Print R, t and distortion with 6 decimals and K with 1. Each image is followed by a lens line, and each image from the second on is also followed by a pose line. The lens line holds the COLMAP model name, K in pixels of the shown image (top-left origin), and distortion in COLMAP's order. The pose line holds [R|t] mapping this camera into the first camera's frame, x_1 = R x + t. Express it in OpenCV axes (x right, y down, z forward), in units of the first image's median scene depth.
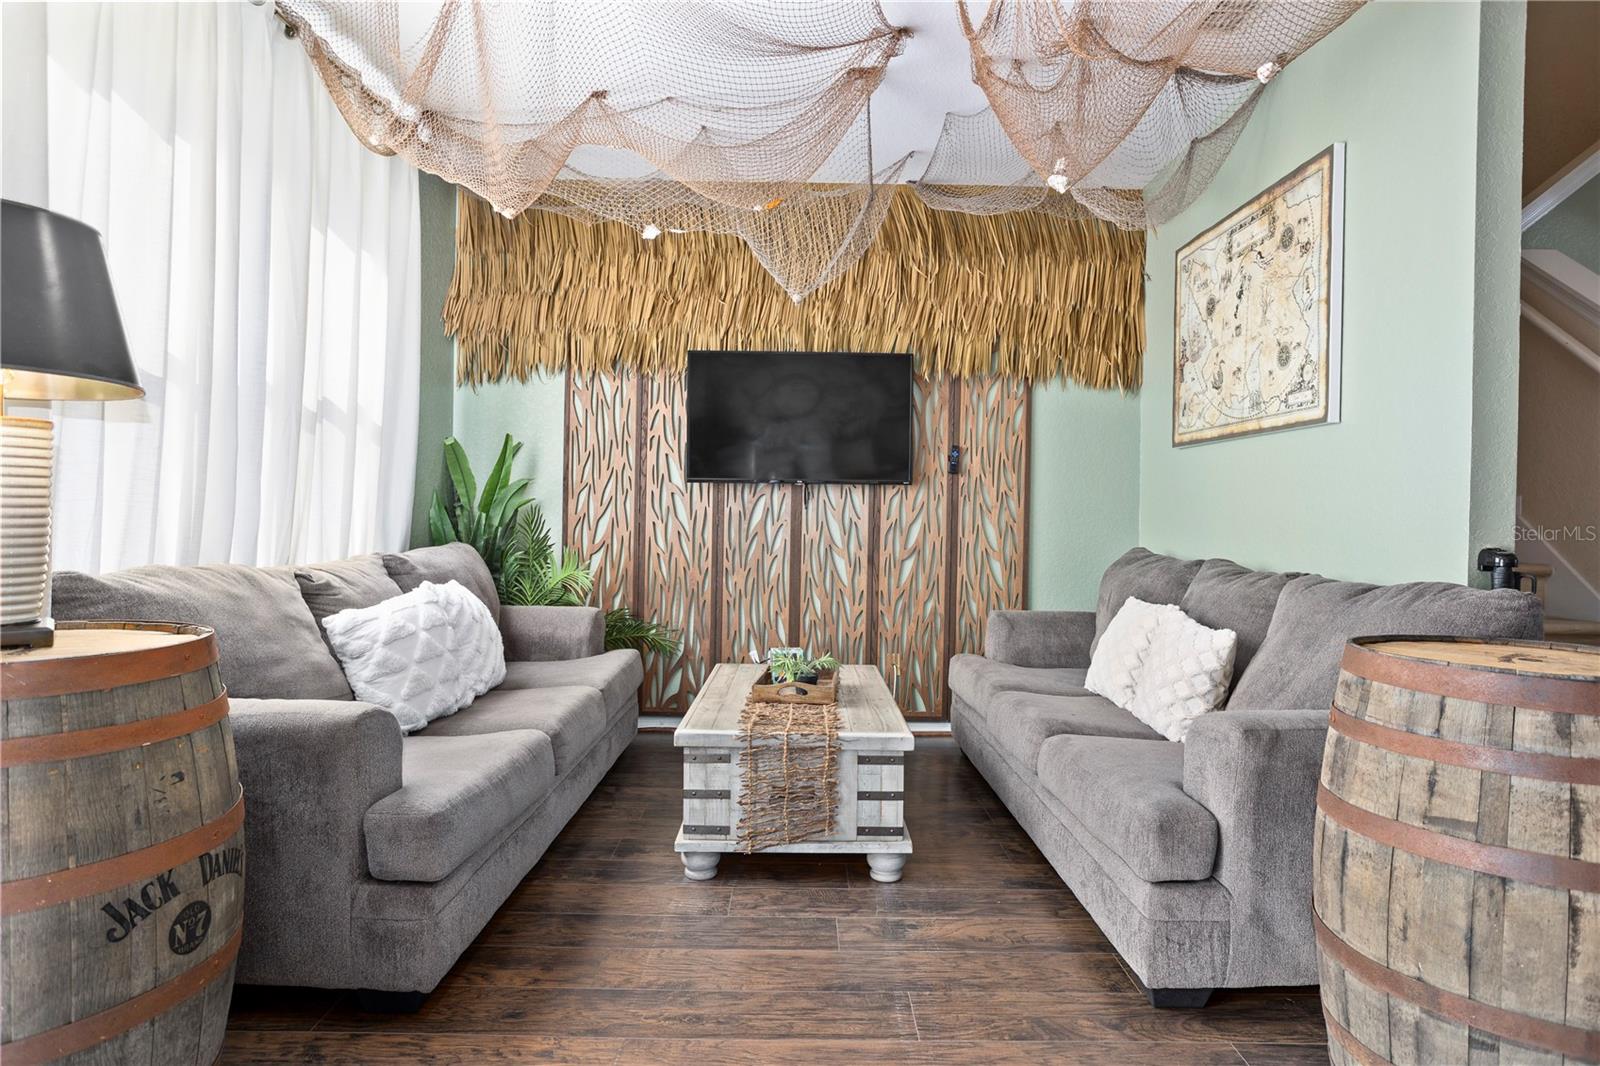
lens RADIAL K [[901.2, 0, 801.0], [0, 901.2, 512.7], [0, 0, 1]] dist [-0.048299, 0.033248]
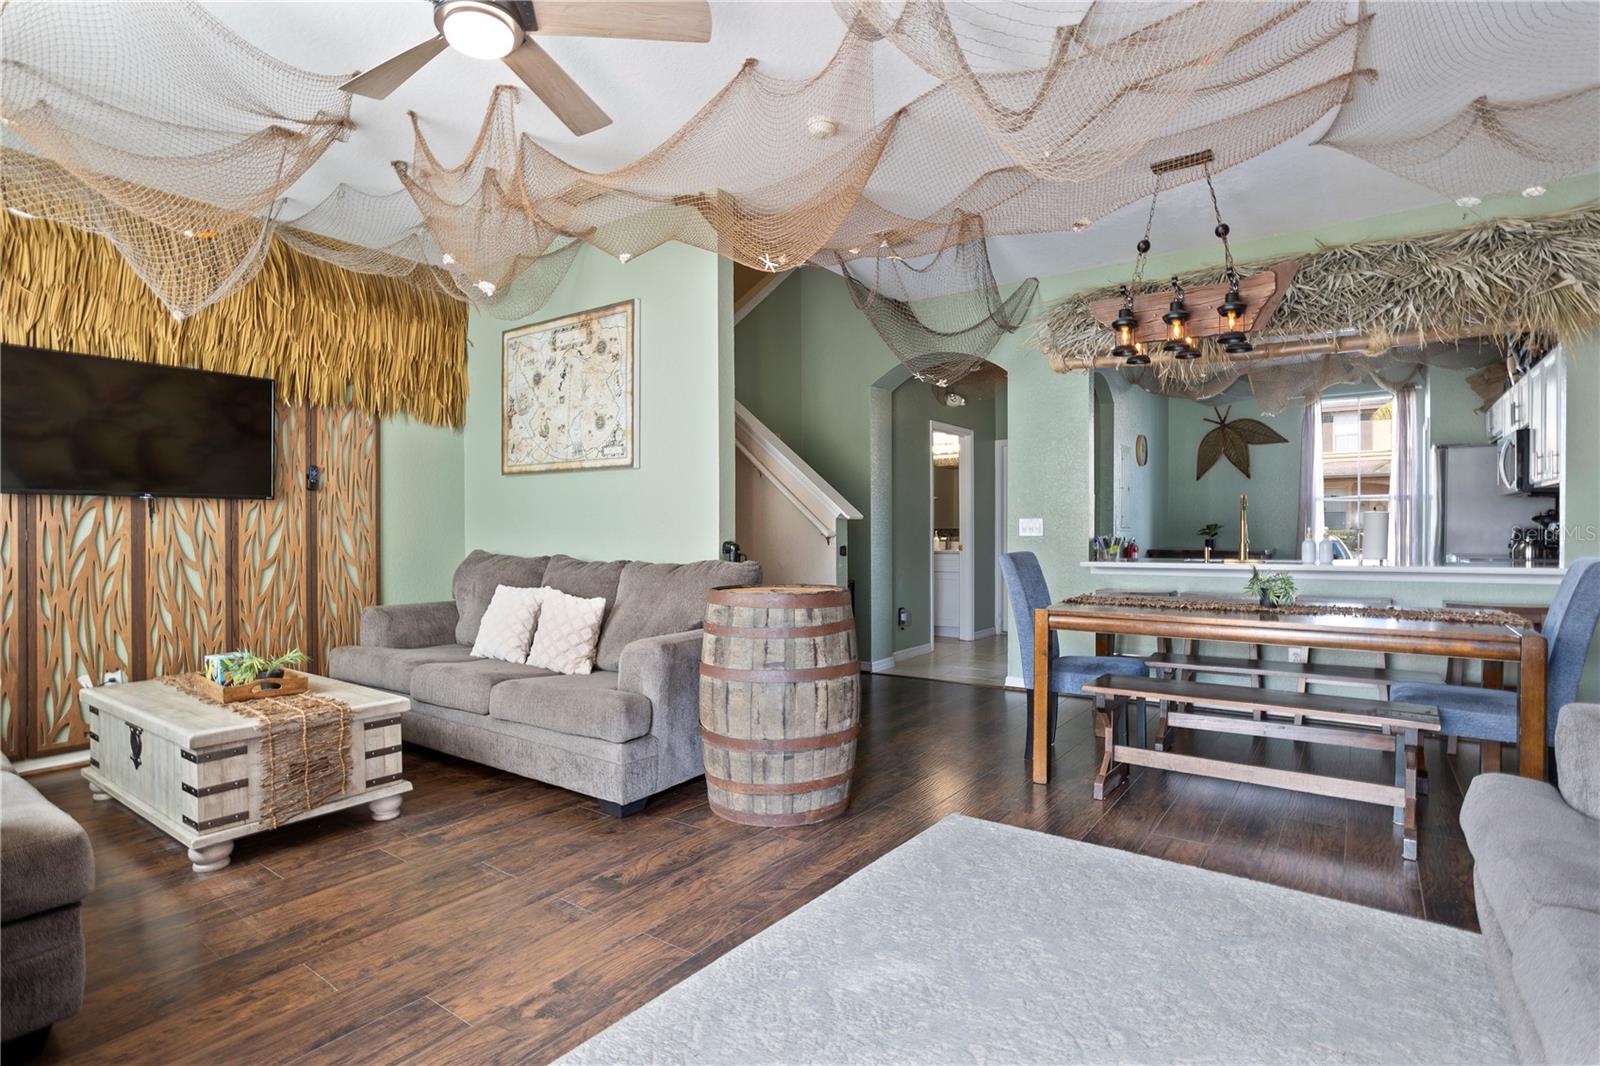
lens RADIAL K [[797.2, 0, 803.4], [0, 797.2, 498.4], [0, 0, 1]] dist [-0.052606, 0.026545]
pose [[0.589825, 0.015443, 0.807384, -0.360504], [0.007389, 0.999672, -0.024519, -0.006280], [-0.807498, 0.020428, 0.589517, -0.102197]]
